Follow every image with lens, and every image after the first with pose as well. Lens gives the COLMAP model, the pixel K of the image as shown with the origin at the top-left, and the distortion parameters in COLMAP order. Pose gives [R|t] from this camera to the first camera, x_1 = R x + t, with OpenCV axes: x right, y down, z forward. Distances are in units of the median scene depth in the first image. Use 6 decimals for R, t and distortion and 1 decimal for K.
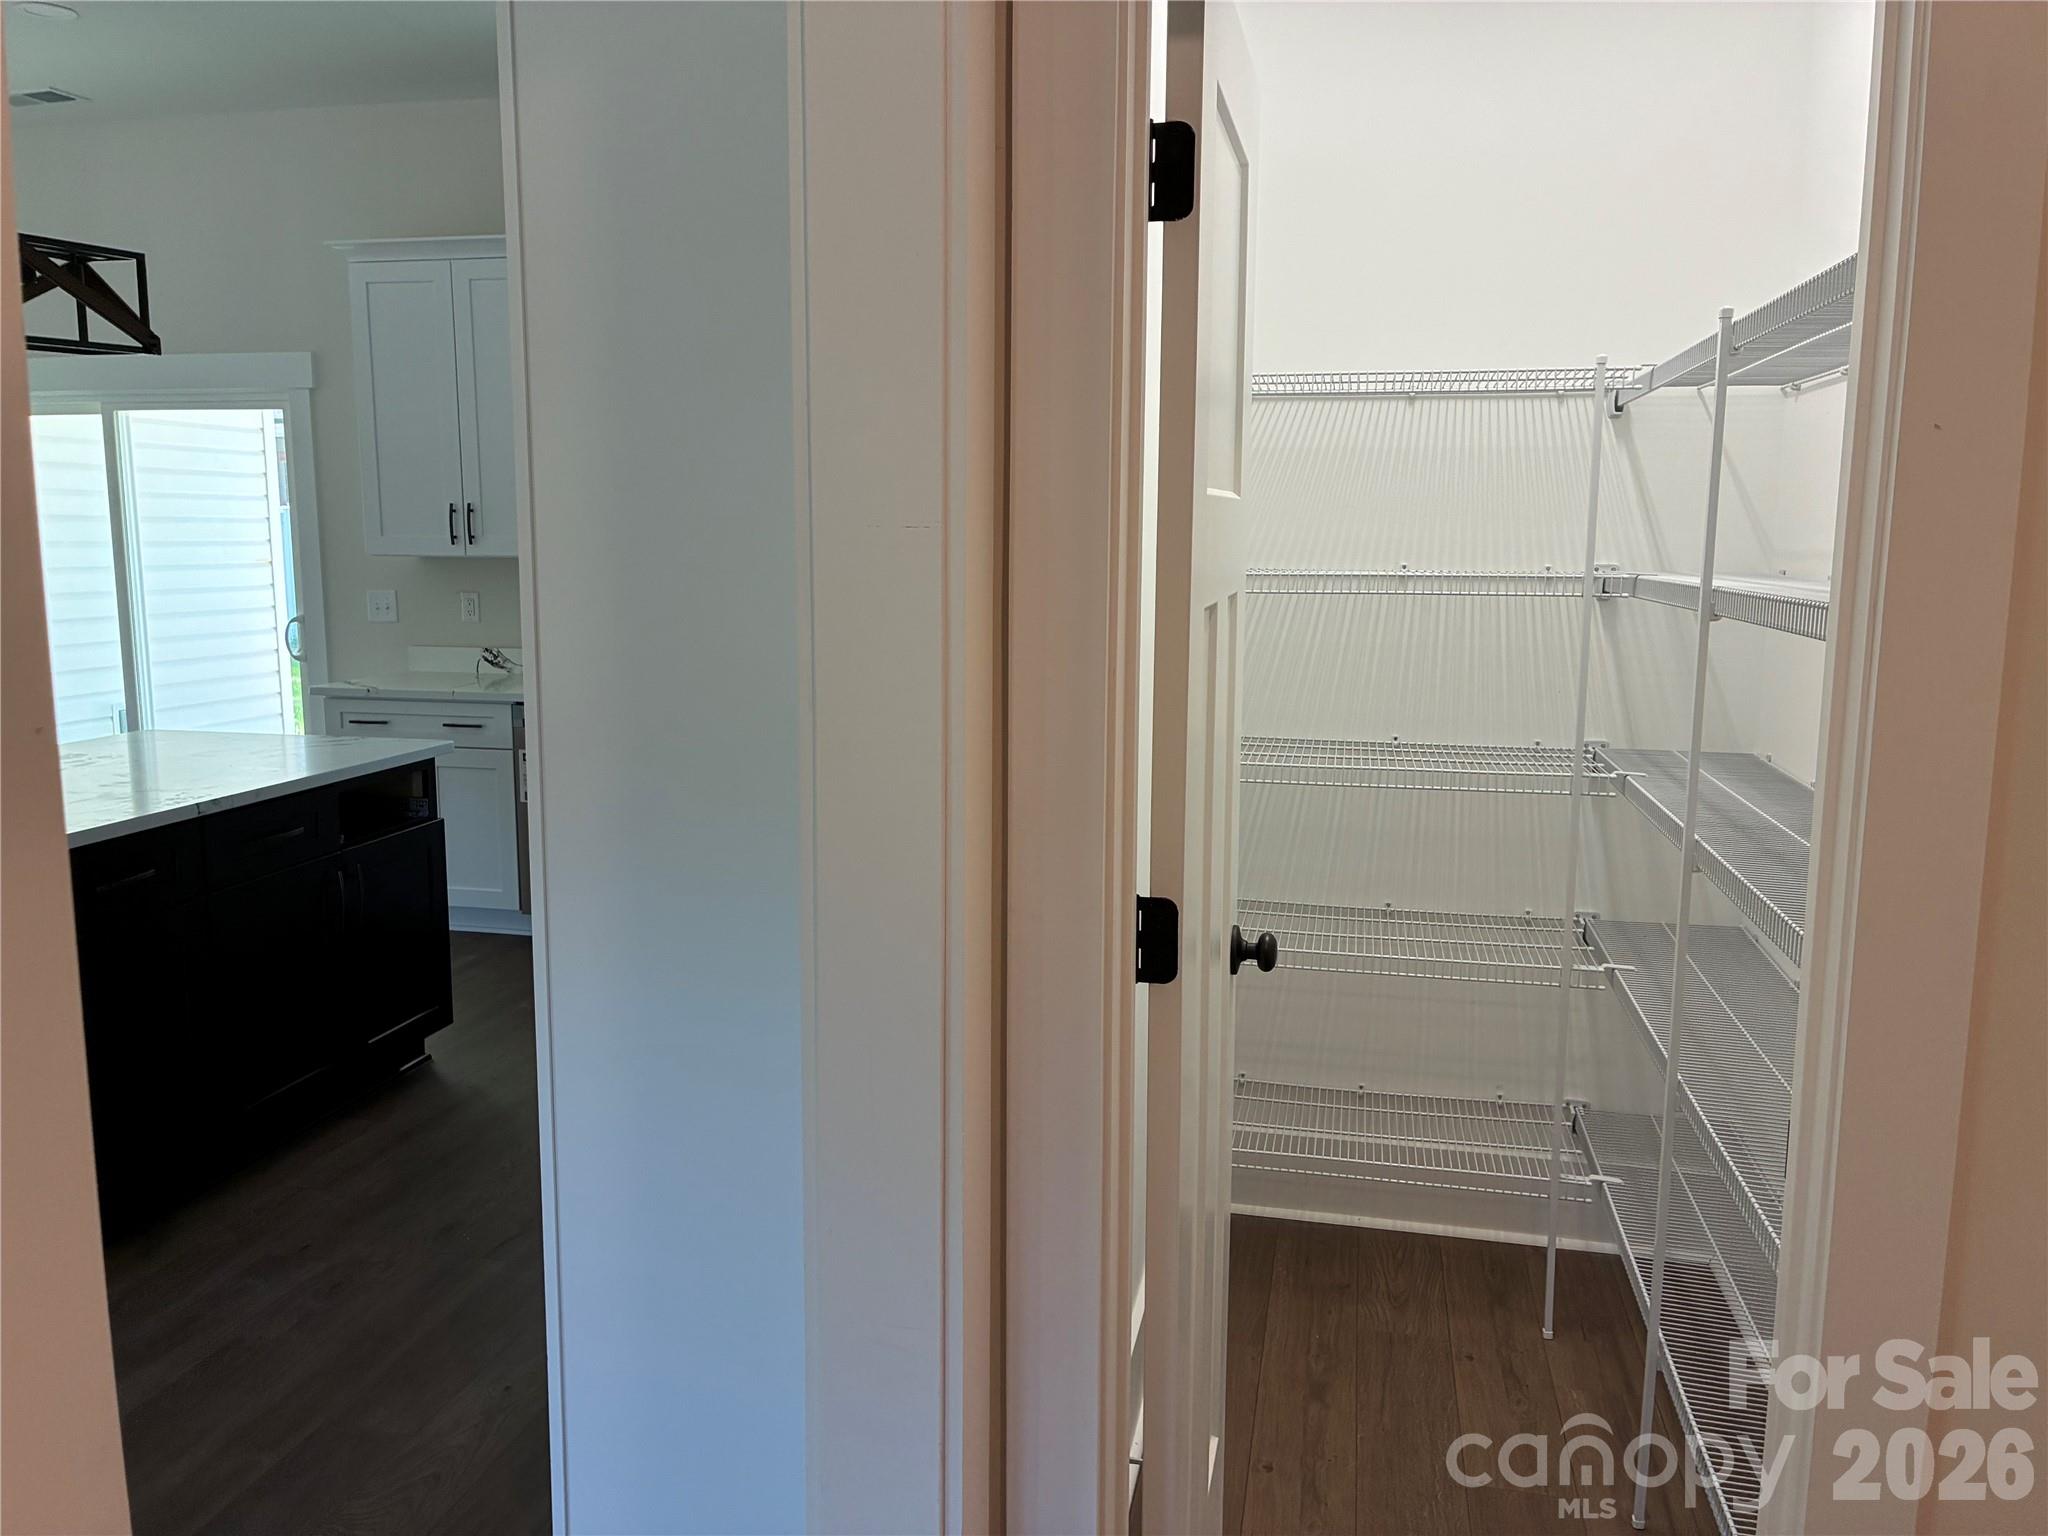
lens RADIAL K [[1542.0, 0, 1005.7], [0, 1542.0, 751.4], [0, 0, 1]] dist [0.044748, -0.054400]
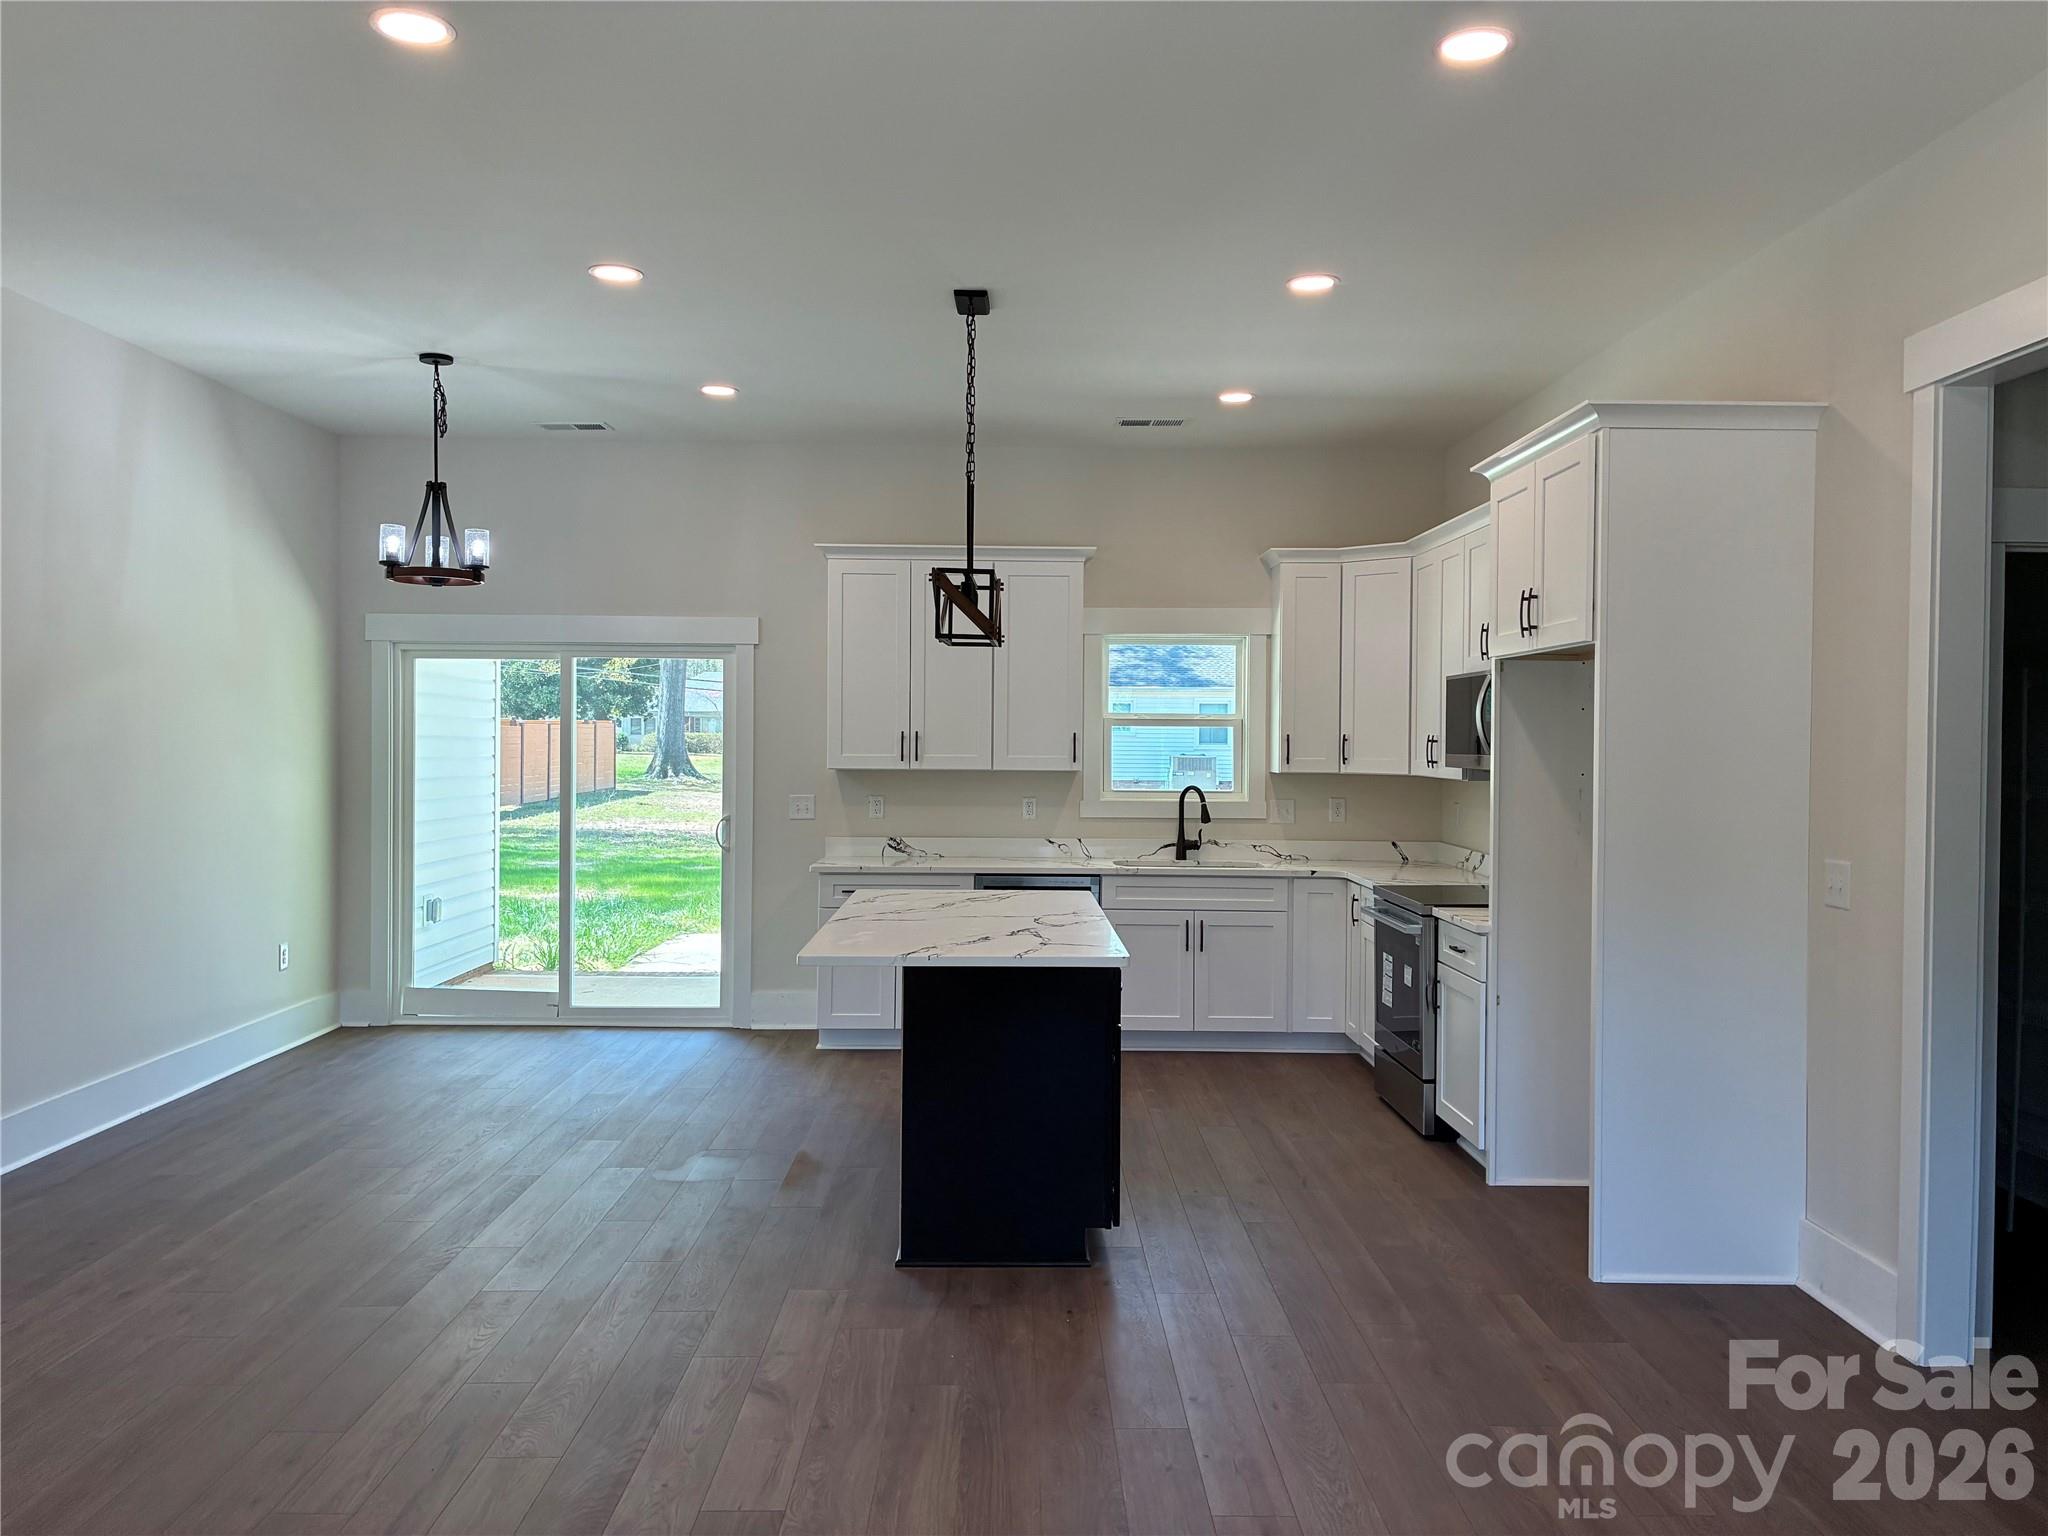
lens RADIAL K [[1542.0, 0, 1034.8], [0, 1542.0, 749.8], [0, 0, 1]] dist [0.044748, -0.054400]
pose [[0.968628, 0.002440, 0.248502, -0.576528], [0.030752, 0.991090, -0.129599, 0.036301], [-0.246604, 0.133175, 0.959922, -0.333805]]
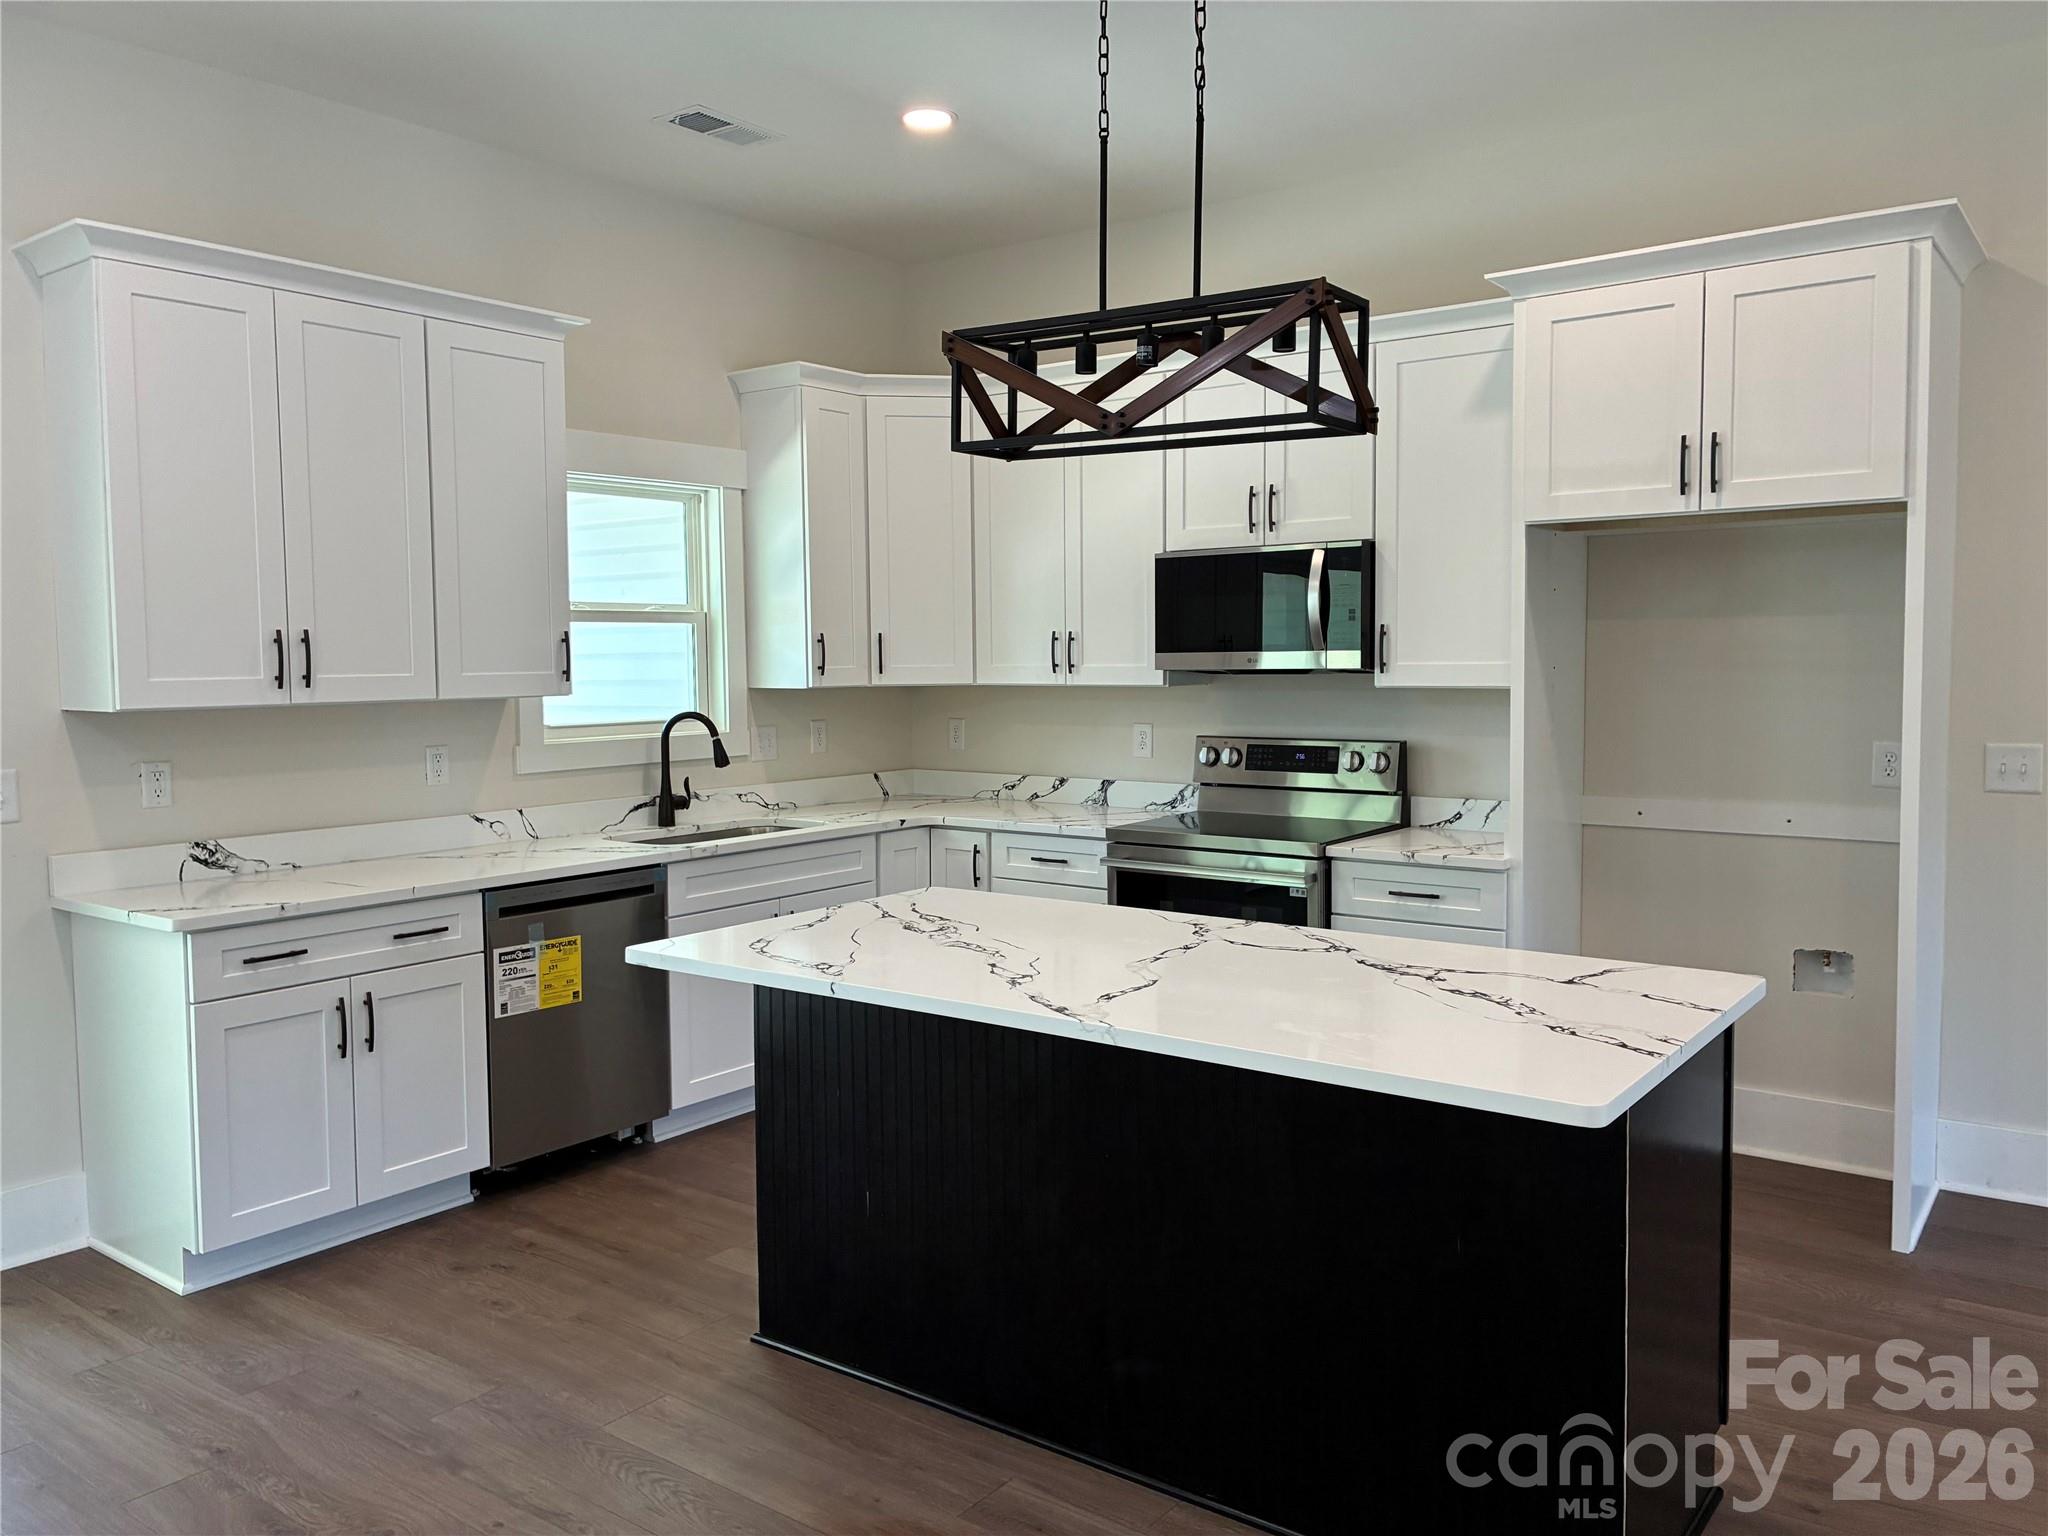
lens RADIAL K [[1542.0, 0, 1015.7], [0, 1542.0, 744.6], [0, 0, 1]] dist [0.044748, -0.054400]
pose [[0.397534, -0.063039, 0.915419, -0.858113], [0.143496, 0.989634, 0.005834, -0.064973], [-0.906298, 0.129040, 0.402459, 0.419196]]
